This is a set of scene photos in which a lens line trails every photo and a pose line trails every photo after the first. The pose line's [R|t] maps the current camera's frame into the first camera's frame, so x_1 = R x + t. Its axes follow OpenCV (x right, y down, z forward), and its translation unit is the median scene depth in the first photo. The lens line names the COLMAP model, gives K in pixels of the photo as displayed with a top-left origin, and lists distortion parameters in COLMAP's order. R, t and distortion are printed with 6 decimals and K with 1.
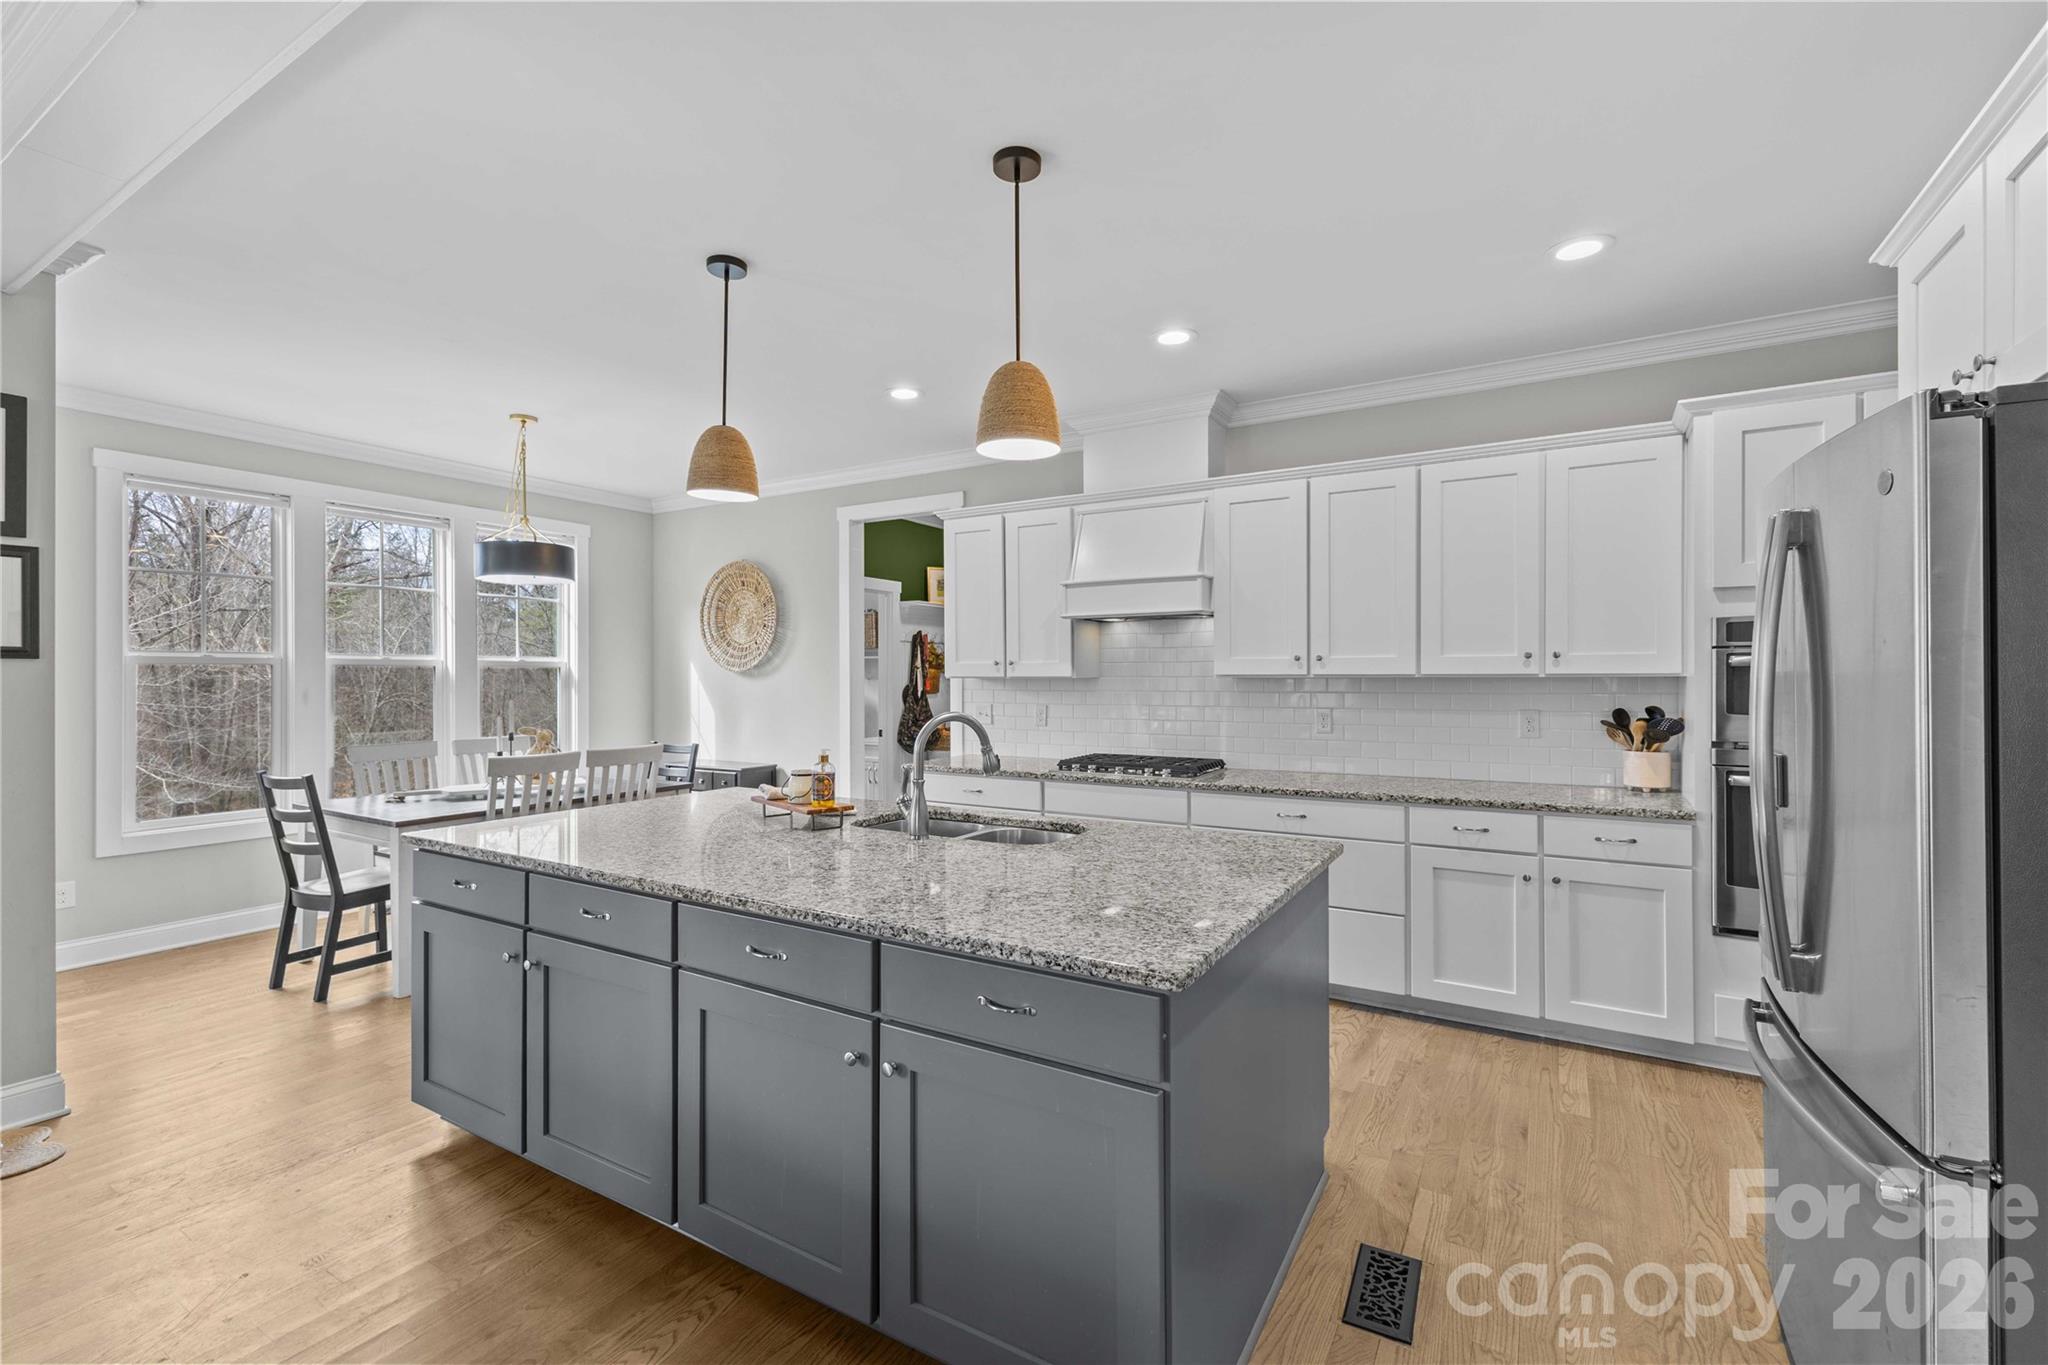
lens RADIAL K [[880.2, 0, 1022.3], [0, 880.2, 677.9], [0, 0, 1]] dist [0.010502, -0.001307]
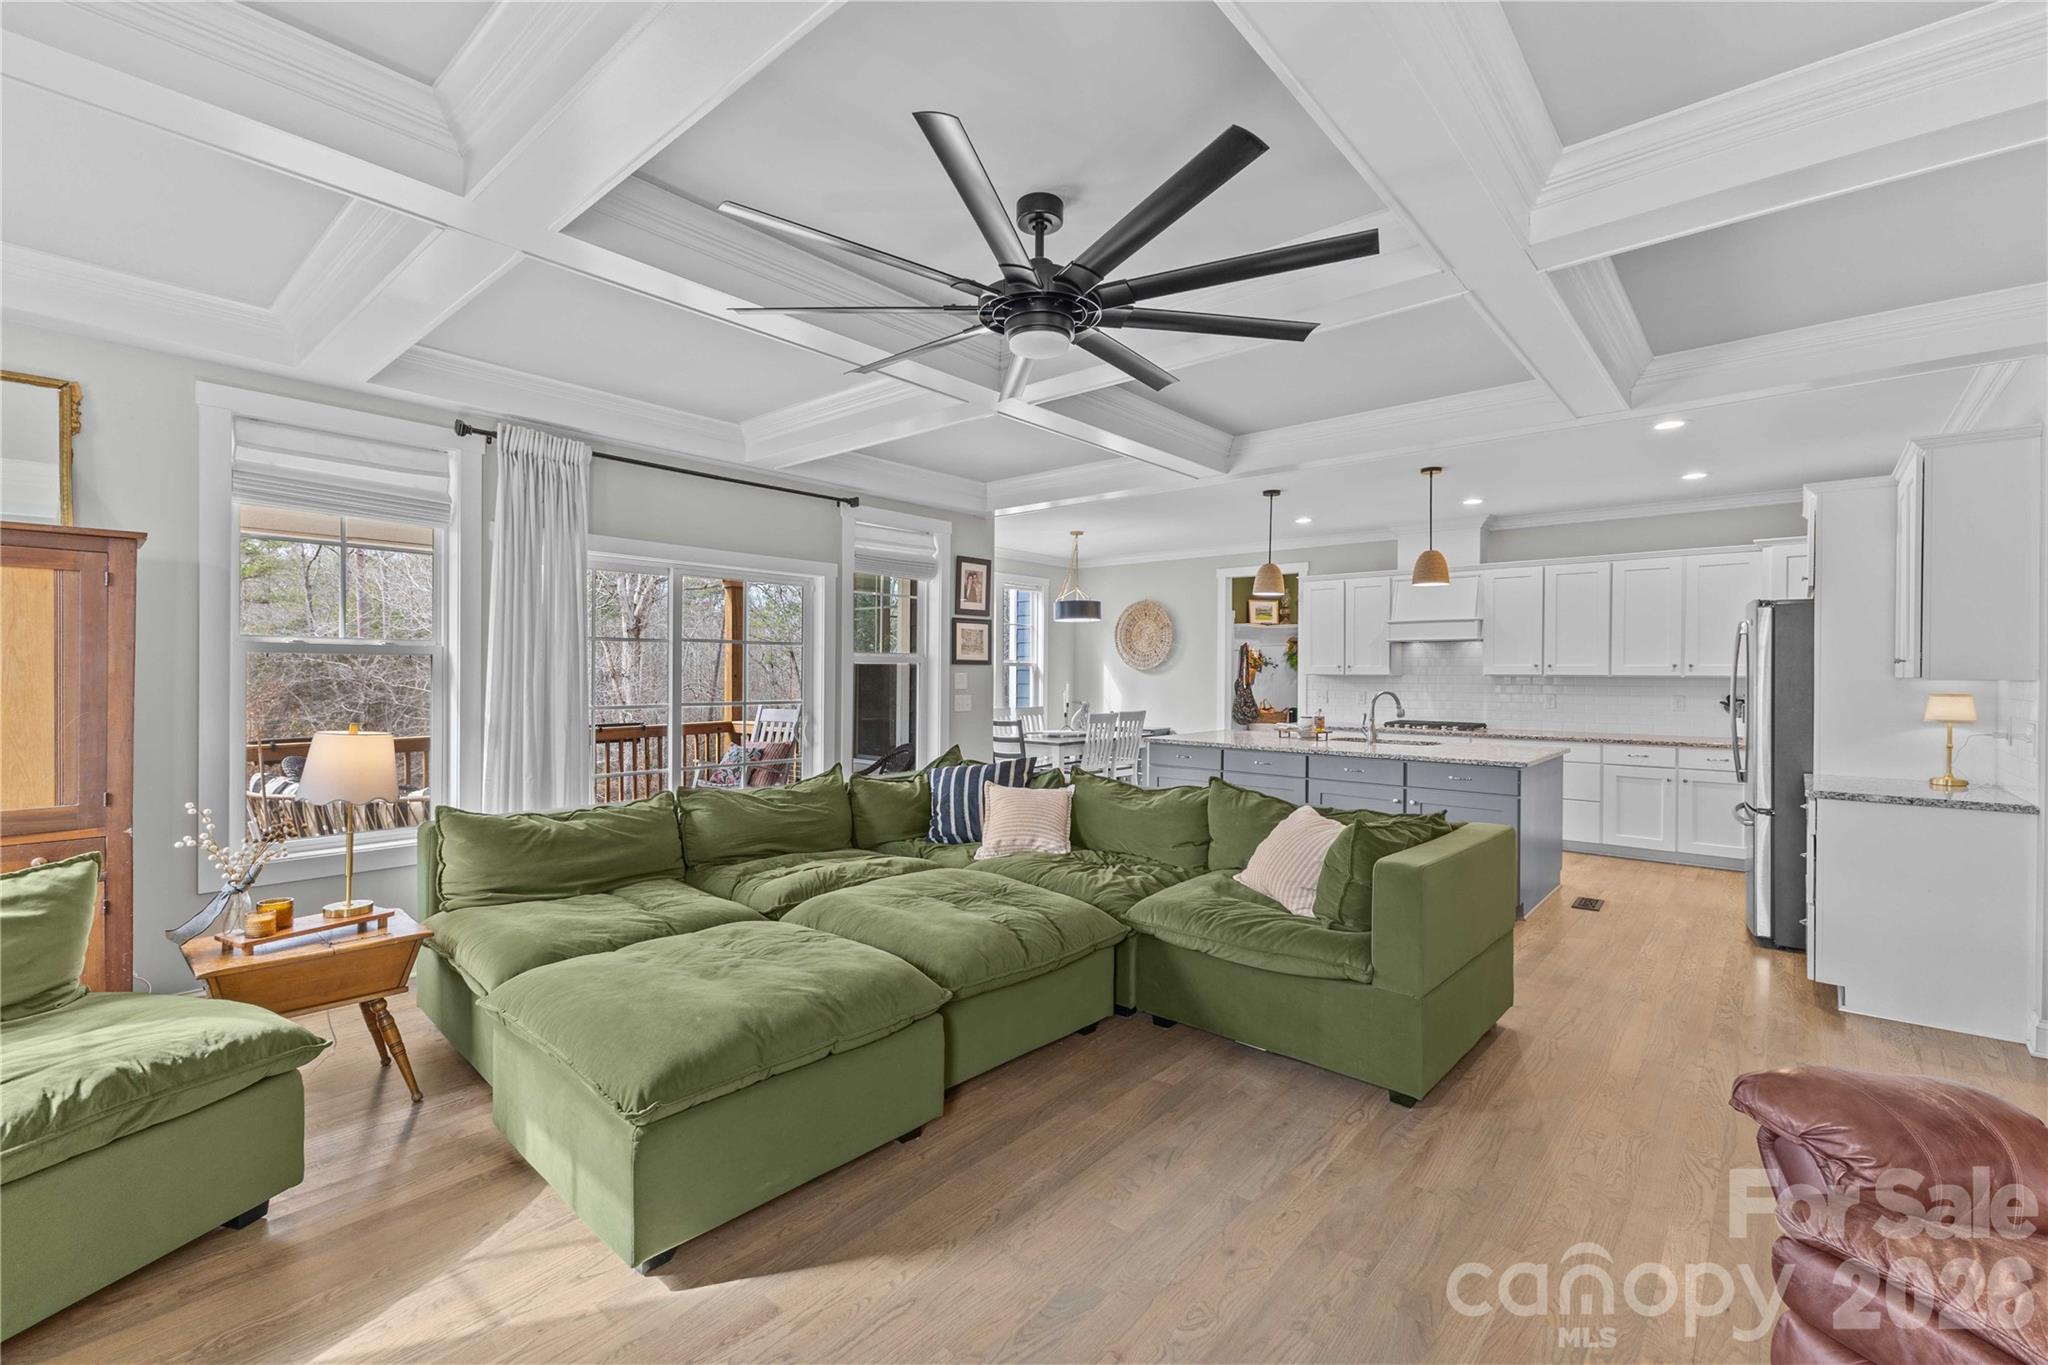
lens RADIAL K [[880.2, 0, 1022.3], [0, 880.2, 677.9], [0, 0, 1]] dist [0.010502, -0.001307]
pose [[0.984540, 0.008039, -0.174974, -0.433316], [-0.007231, 0.999960, 0.005255, 0.000677], [0.175009, -0.003908, 0.984559, -1.026736]]
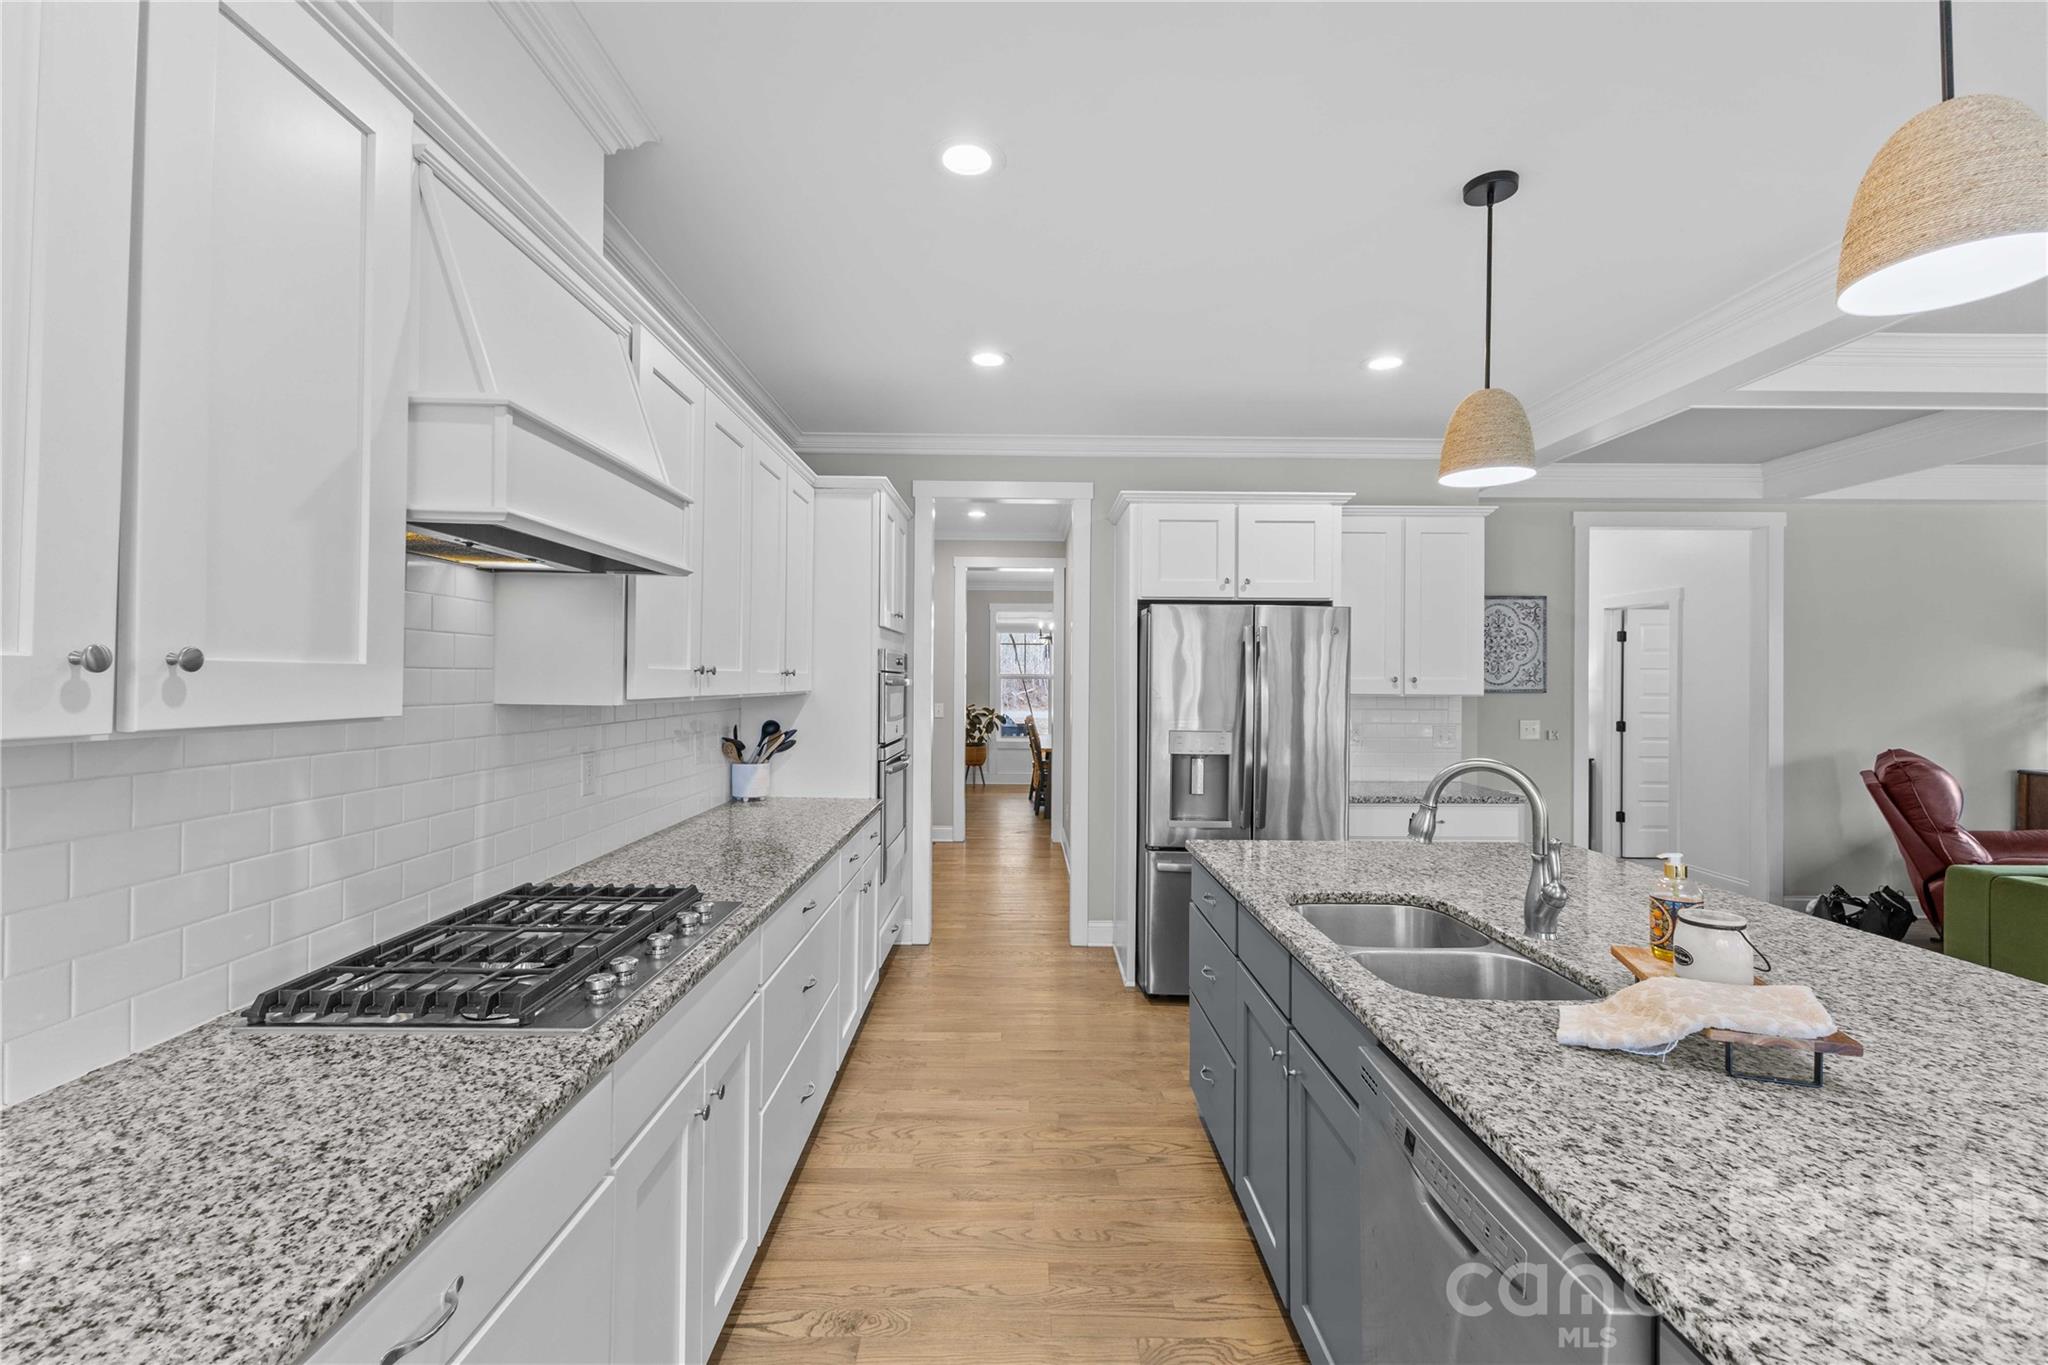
lens RADIAL K [[880.2, 0, 1022.3], [0, 880.2, 677.9], [0, 0, 1]] dist [0.010502, -0.001307]
pose [[-0.521431, 0.000581, 0.853293, -0.356912], [-0.004641, 0.999983, -0.003517, -0.016952], [-0.853281, -0.005794, -0.521419, 1.209033]]
